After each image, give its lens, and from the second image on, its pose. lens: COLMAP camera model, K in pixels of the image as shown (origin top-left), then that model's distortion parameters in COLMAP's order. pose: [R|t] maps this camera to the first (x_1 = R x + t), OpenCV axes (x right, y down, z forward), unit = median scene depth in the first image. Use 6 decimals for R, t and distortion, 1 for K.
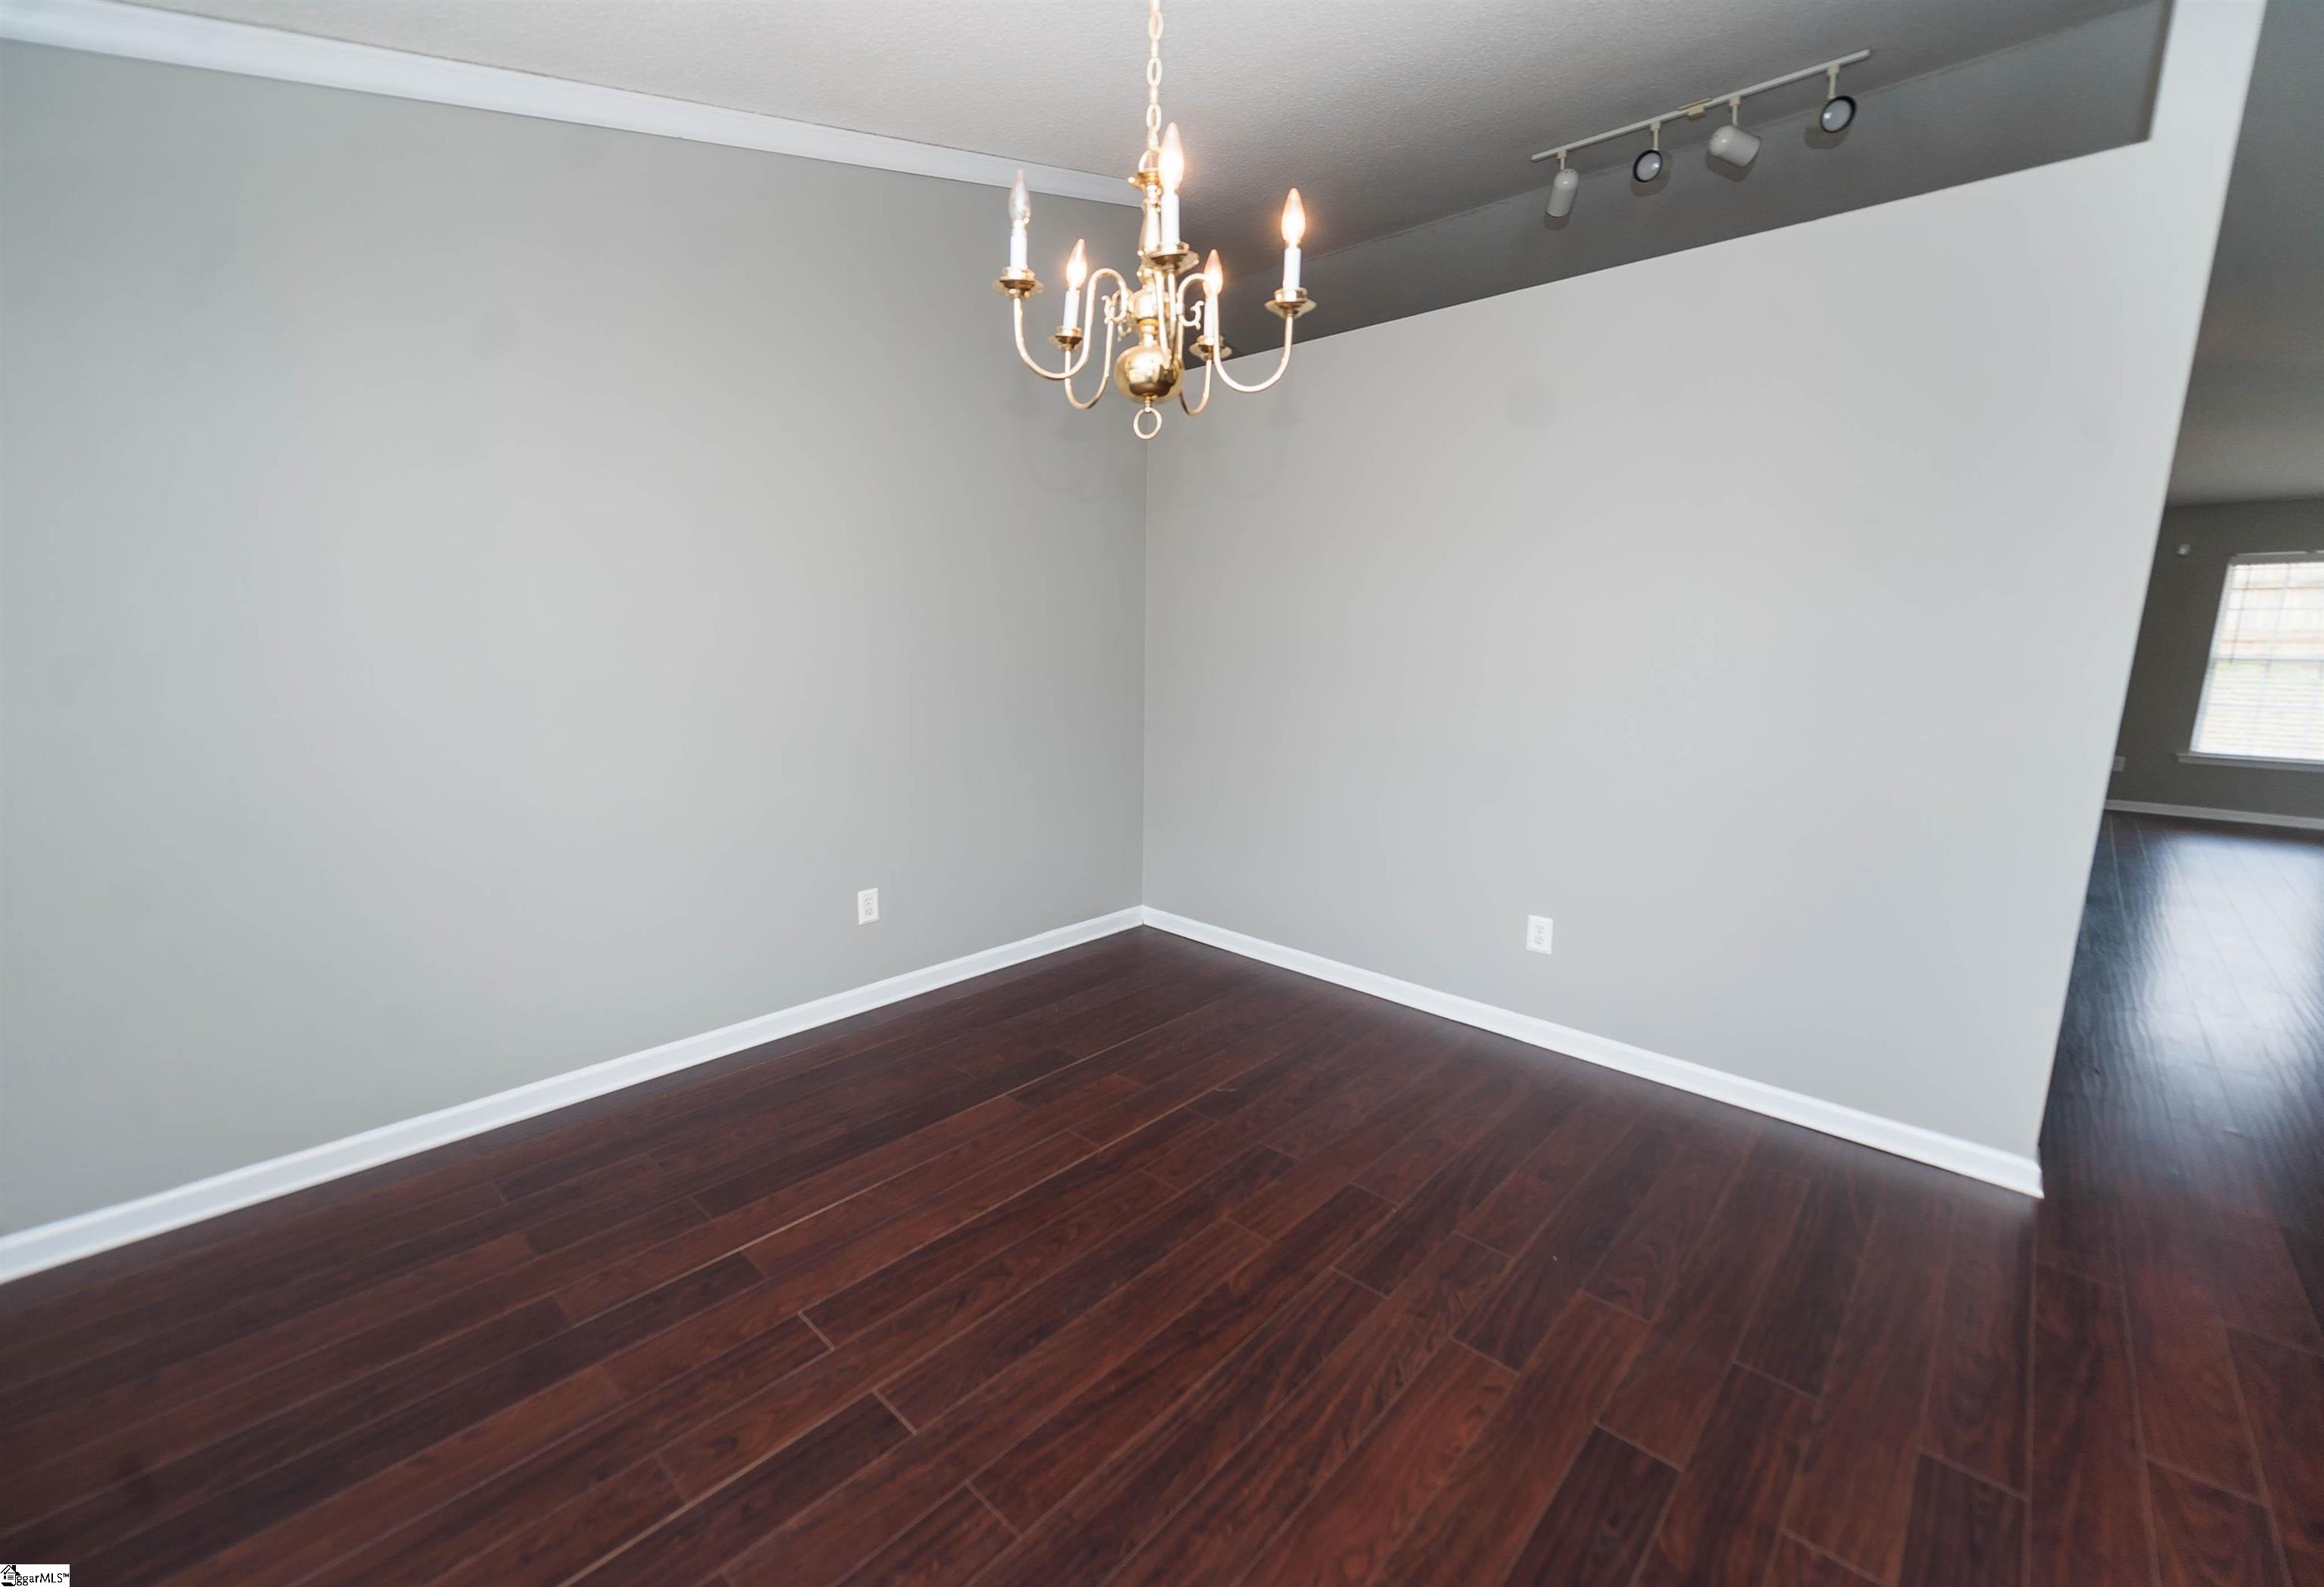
lens RADIAL K [[930.5, 0, 1121.1], [0, 930.5, 806.9], [0, 0, 1]] dist [0.006831, -0.000321]
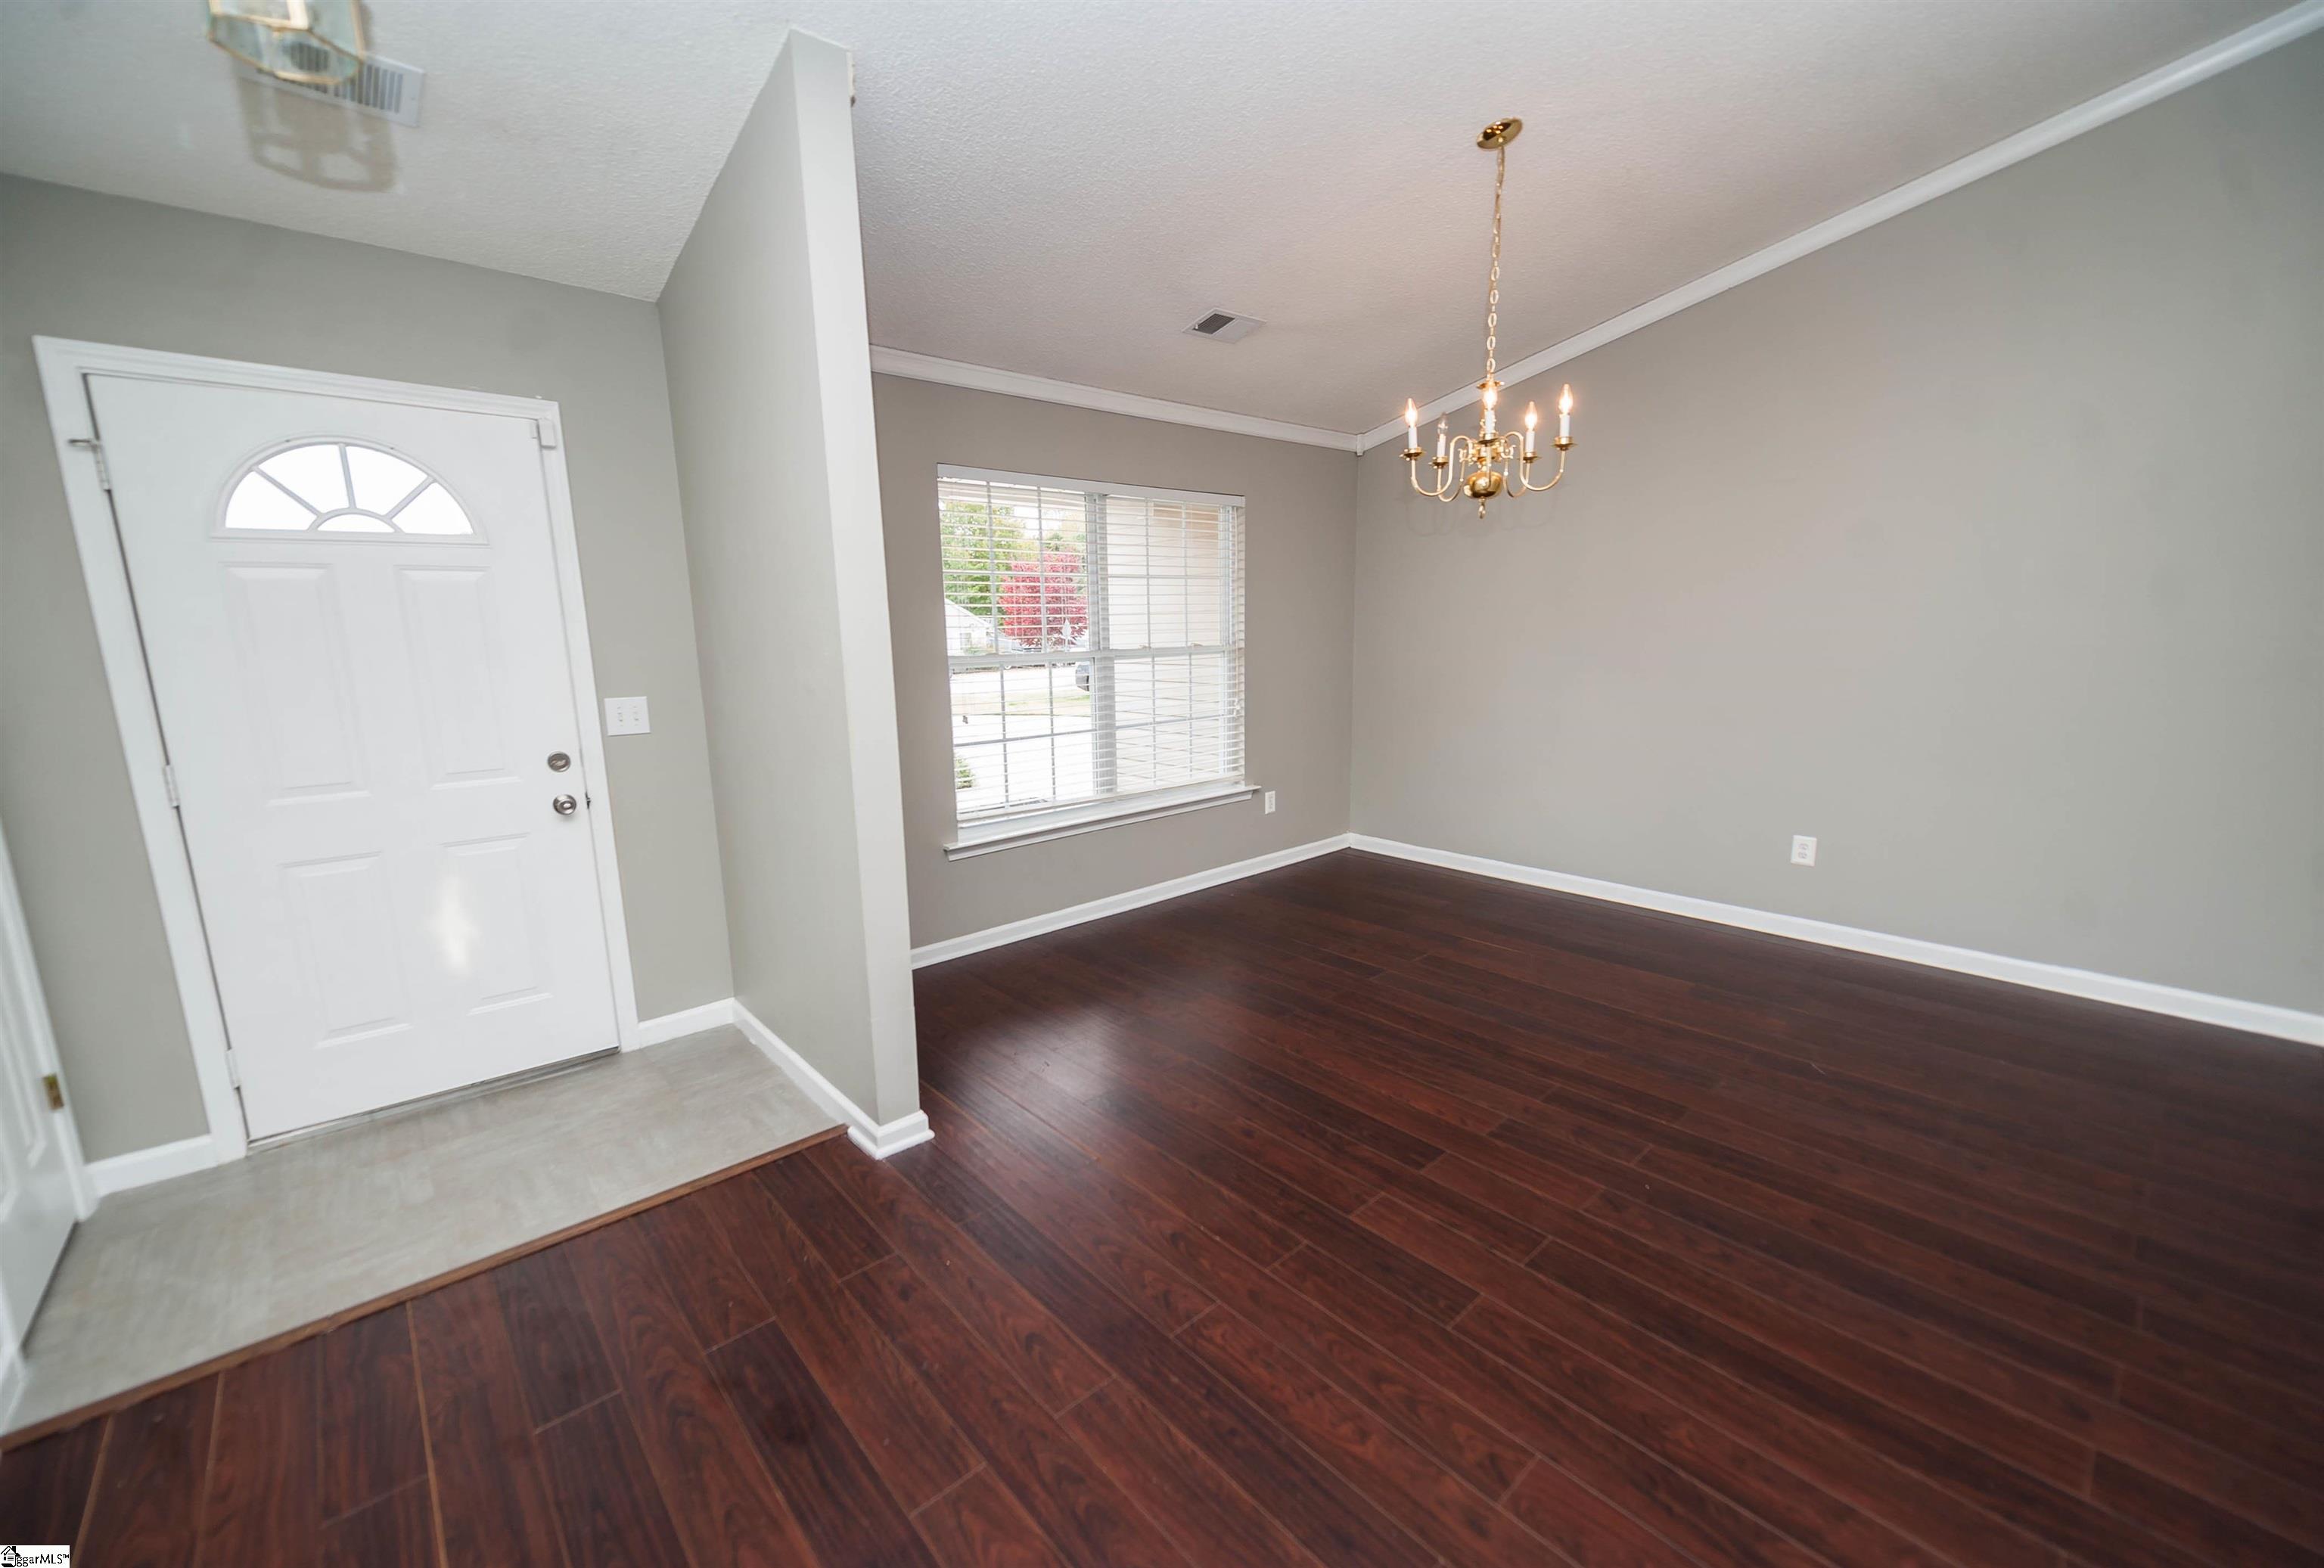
lens RADIAL K [[919.8, 0, 1162.0], [0, 919.8, 784.0], [0, 0, 1]] dist [-0.003701, -0.000302]
pose [[-0.071396, 0.161320, -0.984316, 1.584379], [-0.170696, 0.970301, 0.171404, -0.058977], [0.982734, 0.180257, -0.041739, 0.437984]]
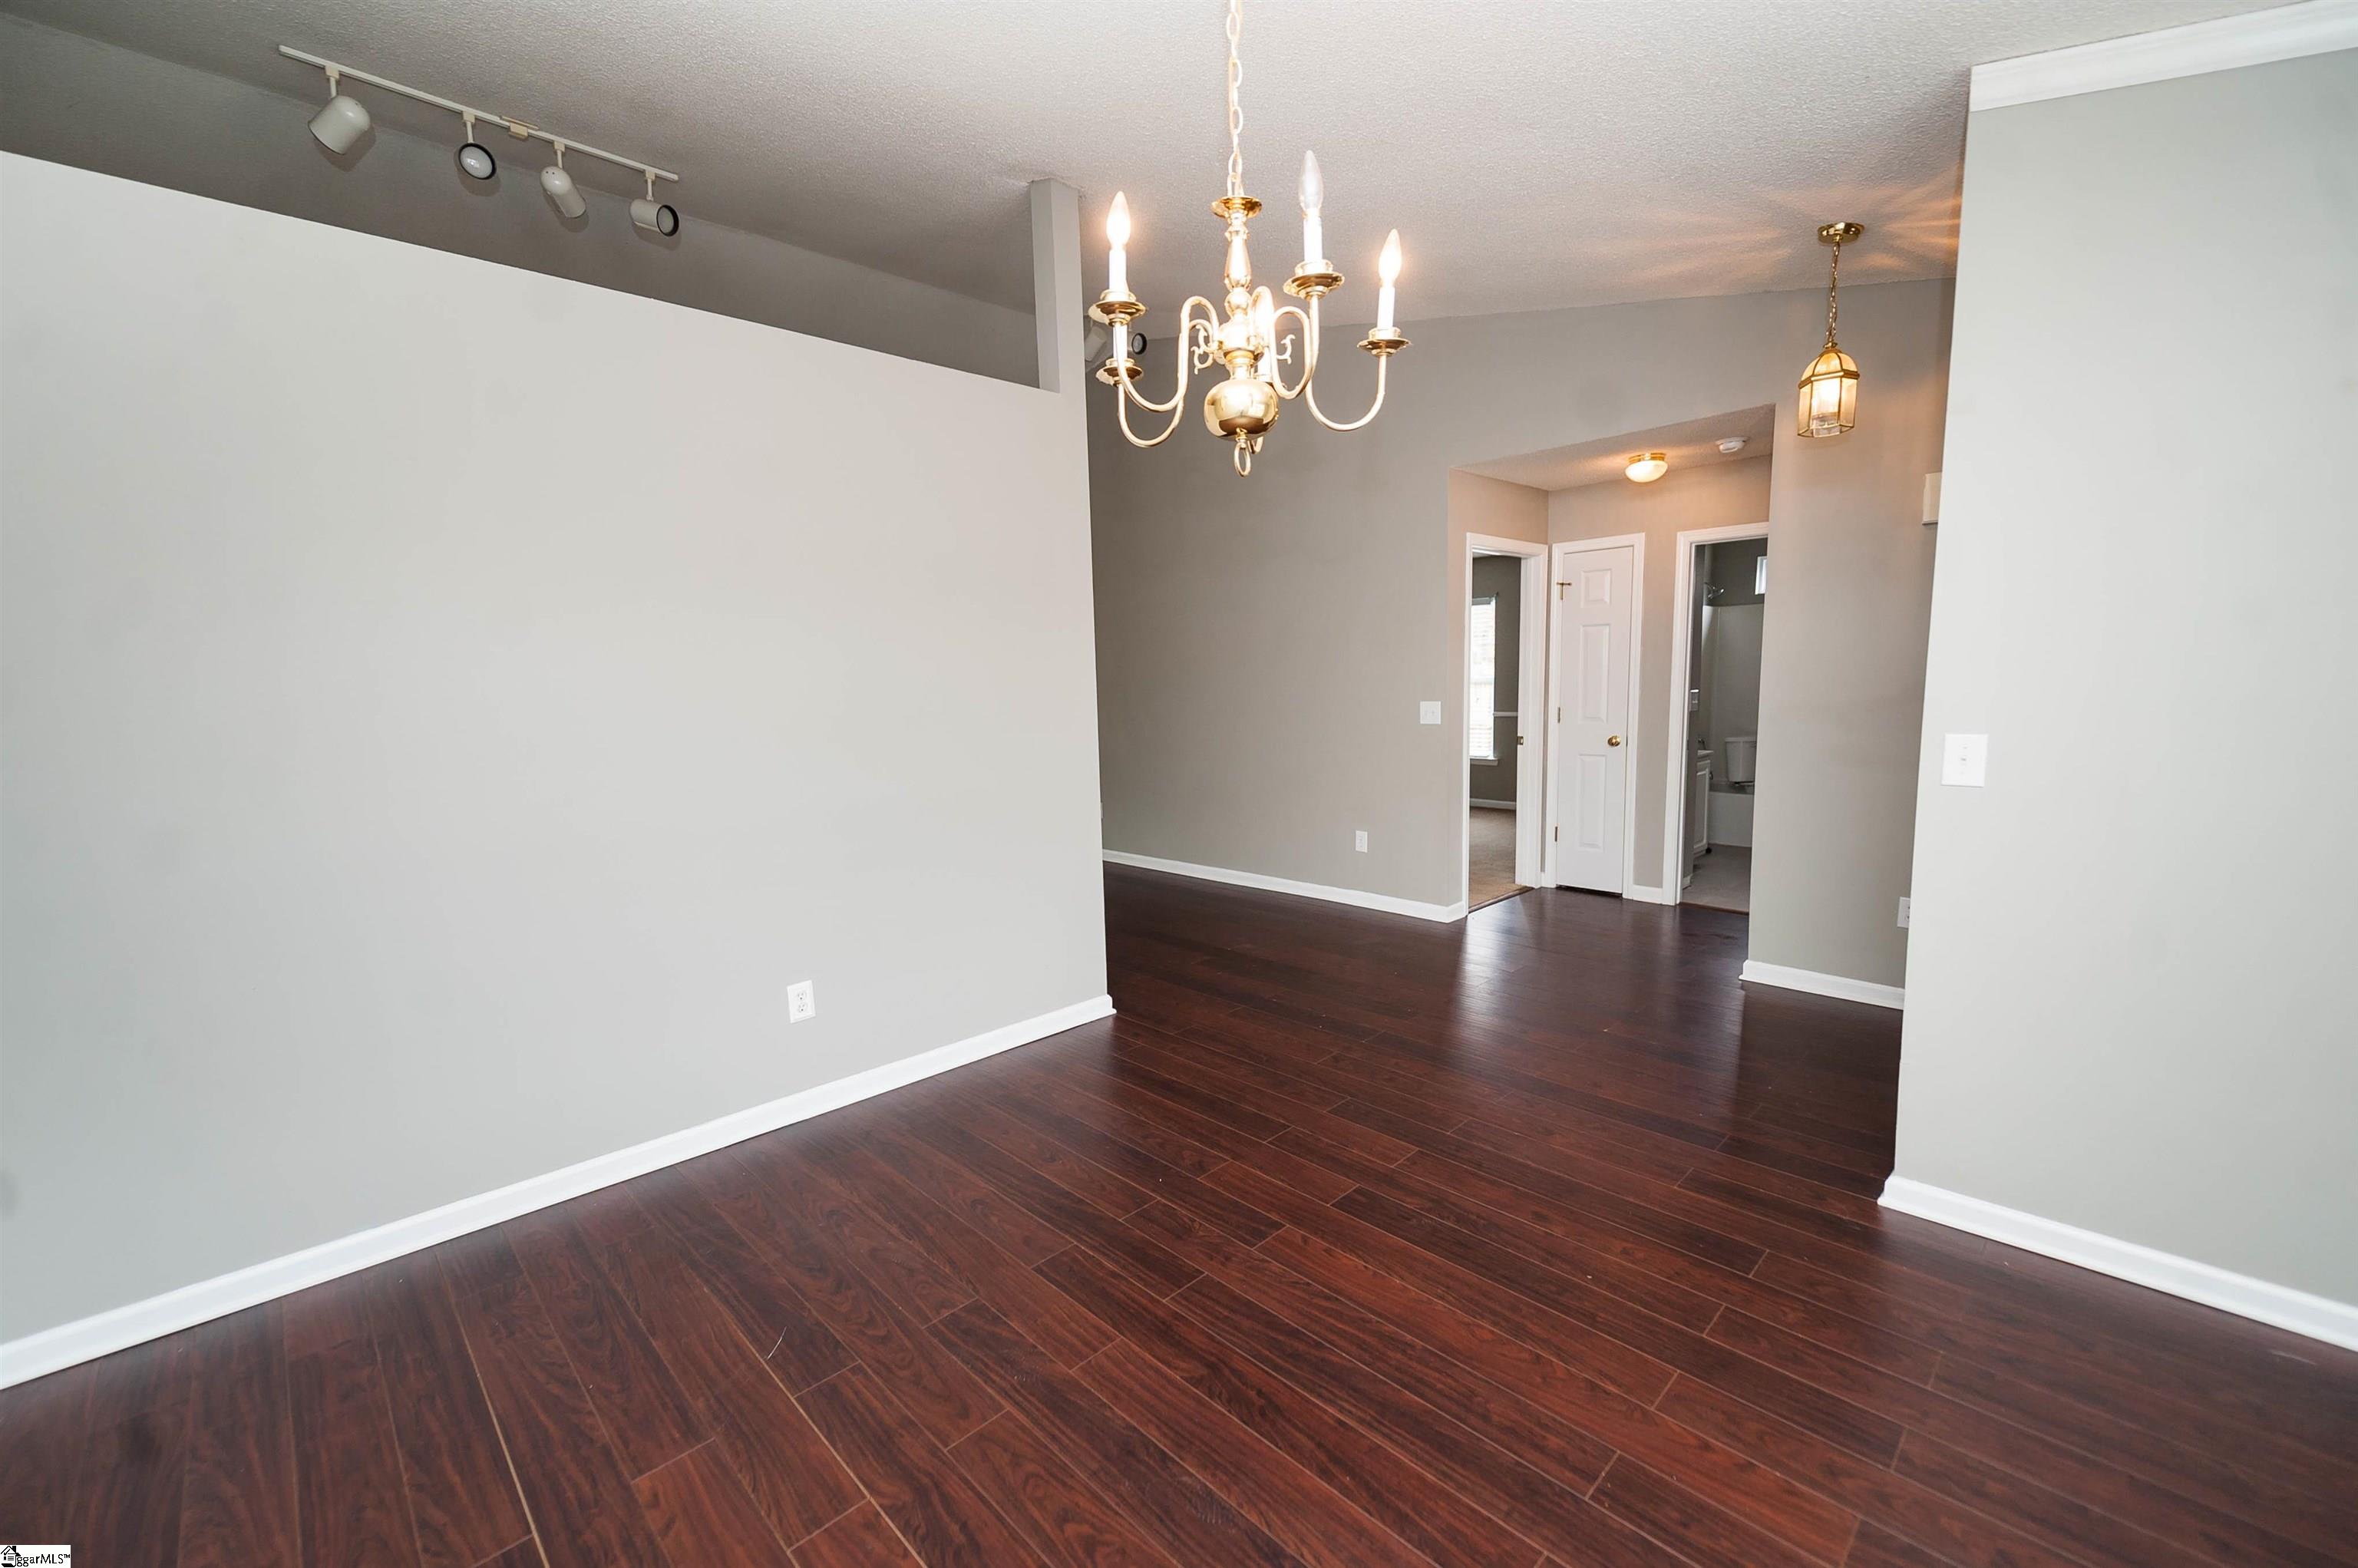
lens RADIAL K [[963.8, 0, 1172.5], [0, 963.8, 809.7], [0, 0, 1]] dist [-0.000969, -0.000265]
pose [[0.036169, -0.147708, 0.988369, -0.766497], [0.214625, 0.967087, 0.136673, -0.168088], [-0.976027, 0.207186, 0.066681, 0.858735]]
